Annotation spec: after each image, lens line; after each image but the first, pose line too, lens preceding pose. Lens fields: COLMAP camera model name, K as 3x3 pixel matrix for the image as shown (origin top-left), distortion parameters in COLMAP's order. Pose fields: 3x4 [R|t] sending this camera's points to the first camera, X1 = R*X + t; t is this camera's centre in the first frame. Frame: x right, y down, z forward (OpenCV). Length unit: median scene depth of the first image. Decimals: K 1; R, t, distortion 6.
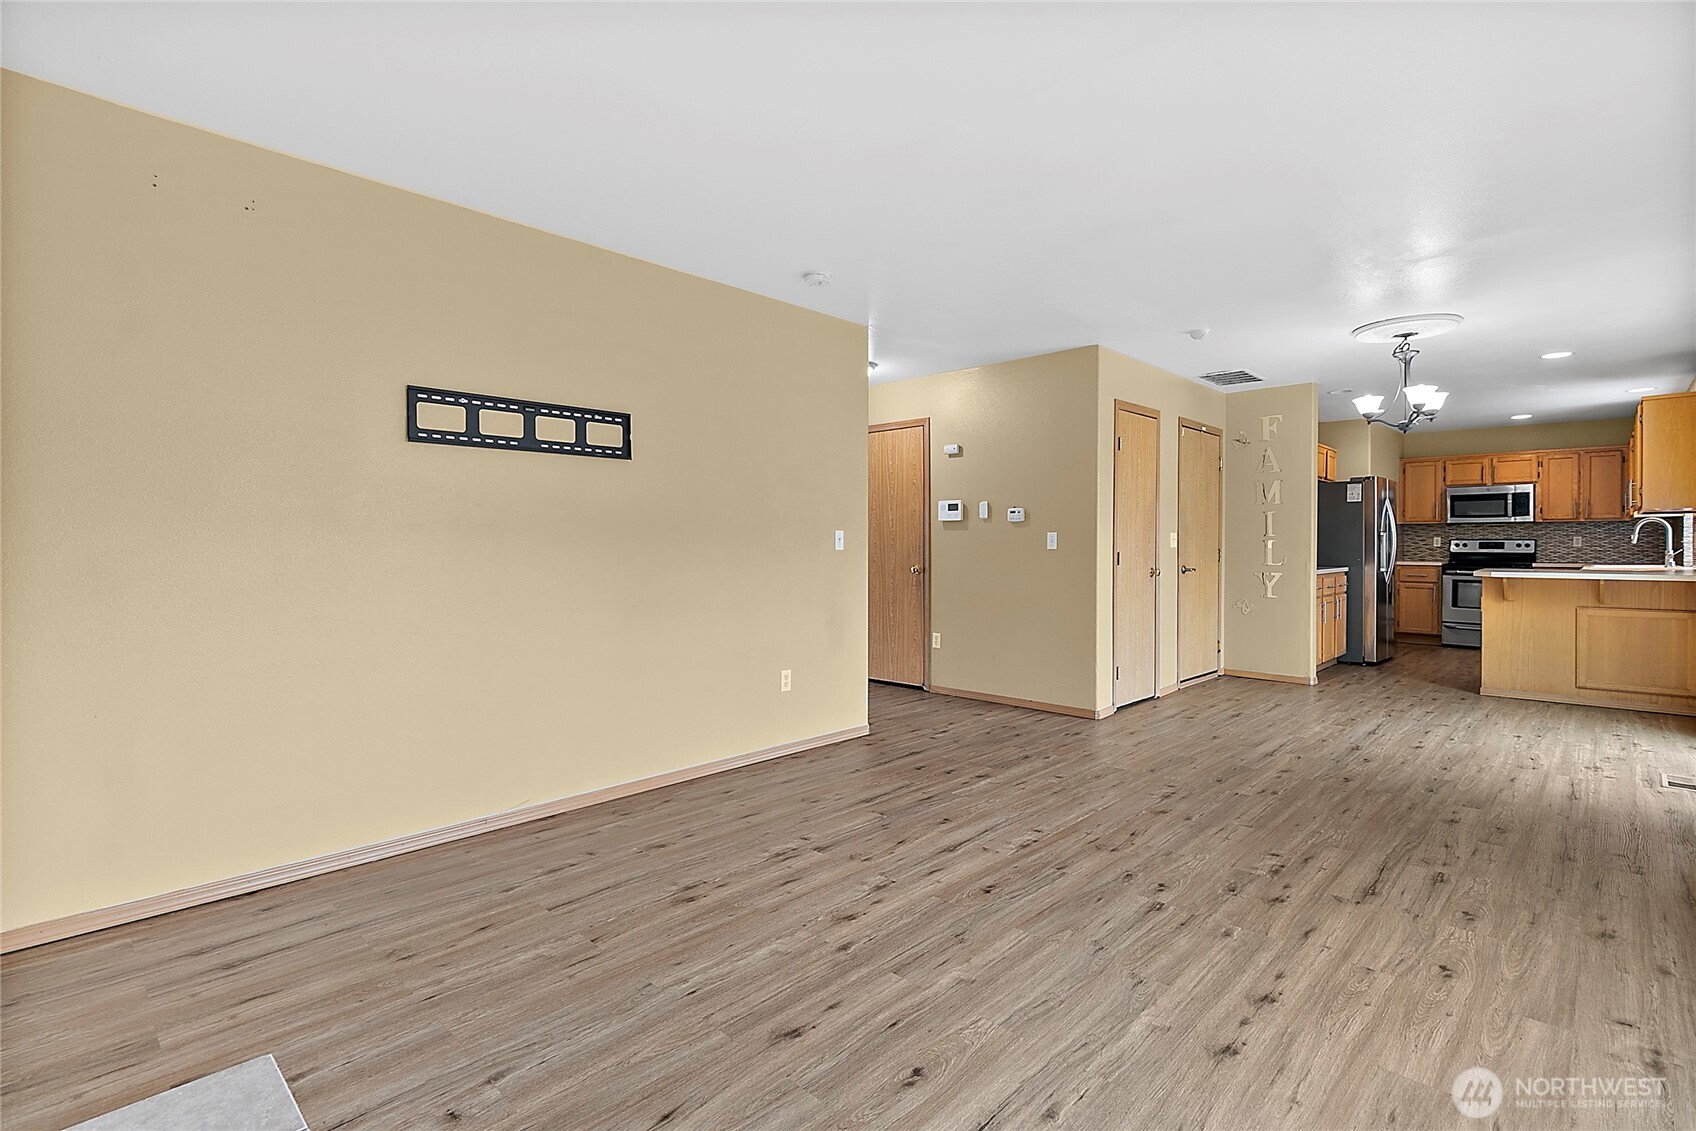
lens RADIAL K [[793.1, 0, 850.0], [0, 793.1, 549.2], [0, 0, 1]] dist [0.001681, 0.000785]
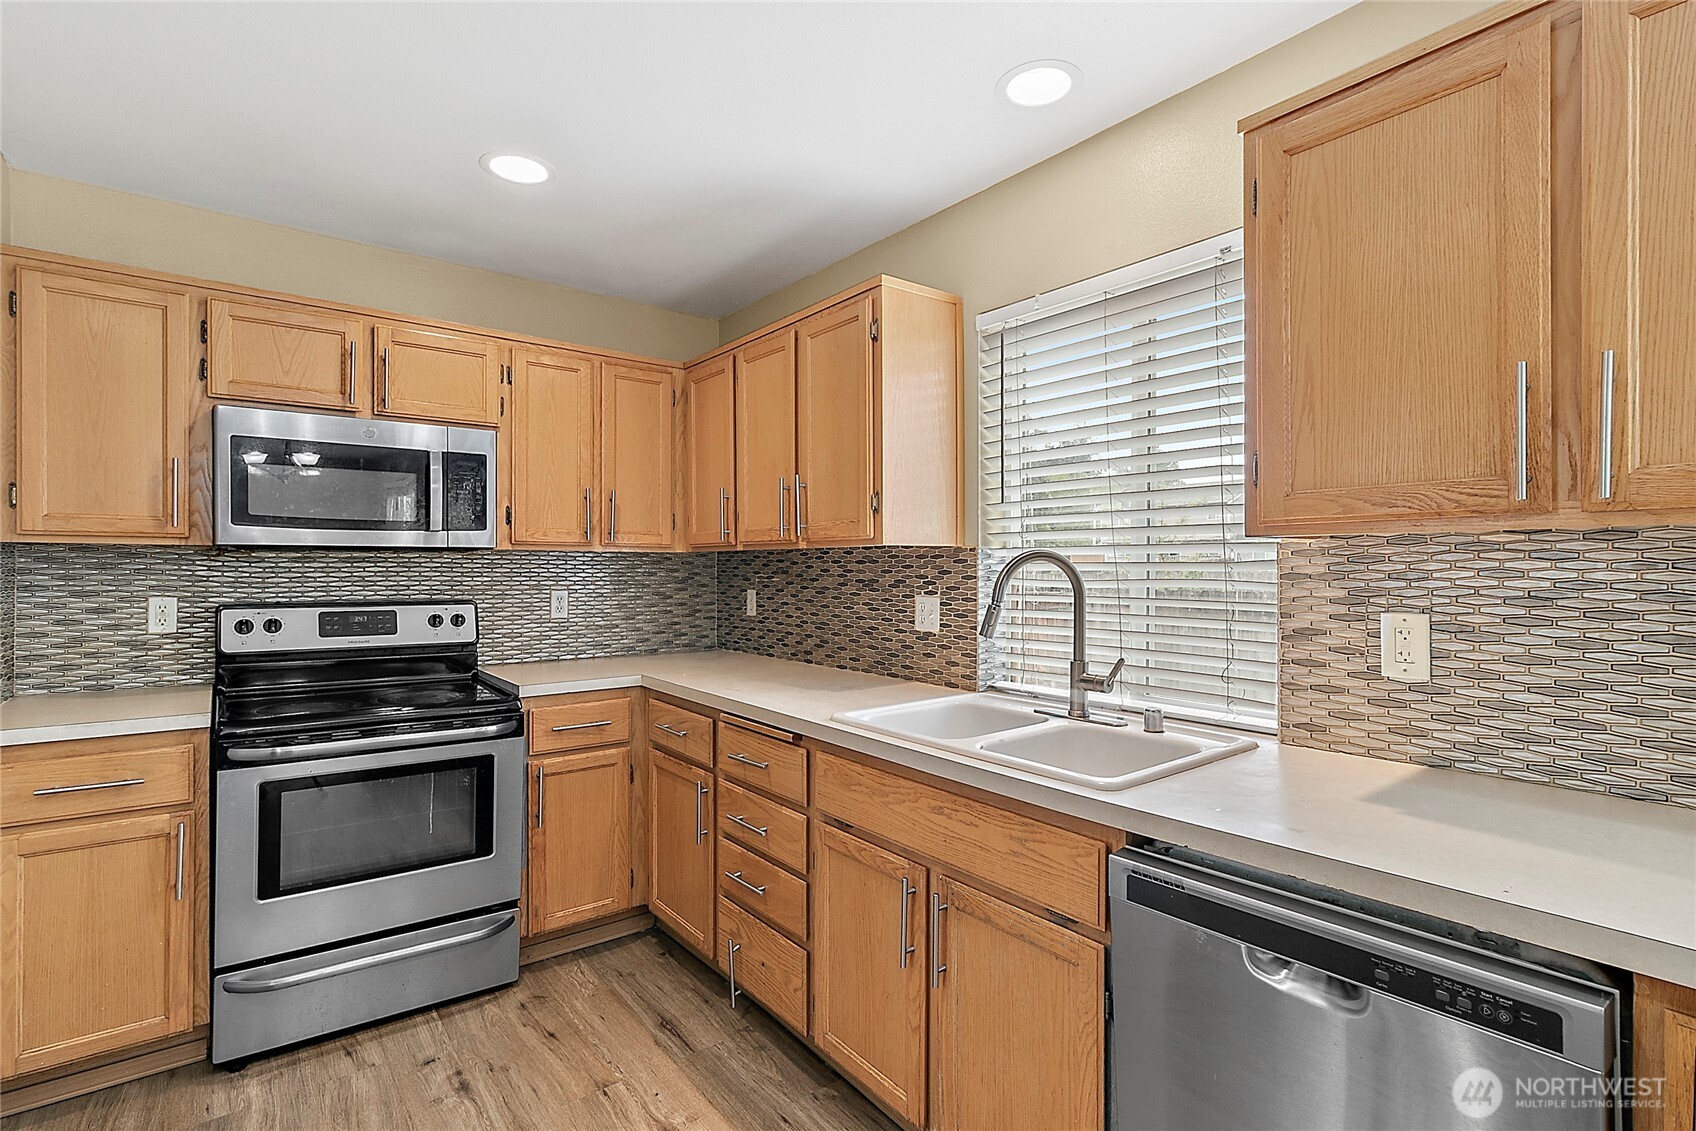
lens RADIAL K [[793.1, 0, 843.8], [0, 793.1, 571.1], [0, 0, 1]] dist [0.001681, 0.000785]
pose [[0.147720, -0.003722, 0.989022, 0.726172], [0.005304, 0.999982, 0.002971, -0.033435], [-0.989015, 0.004807, 0.147737, 1.045889]]
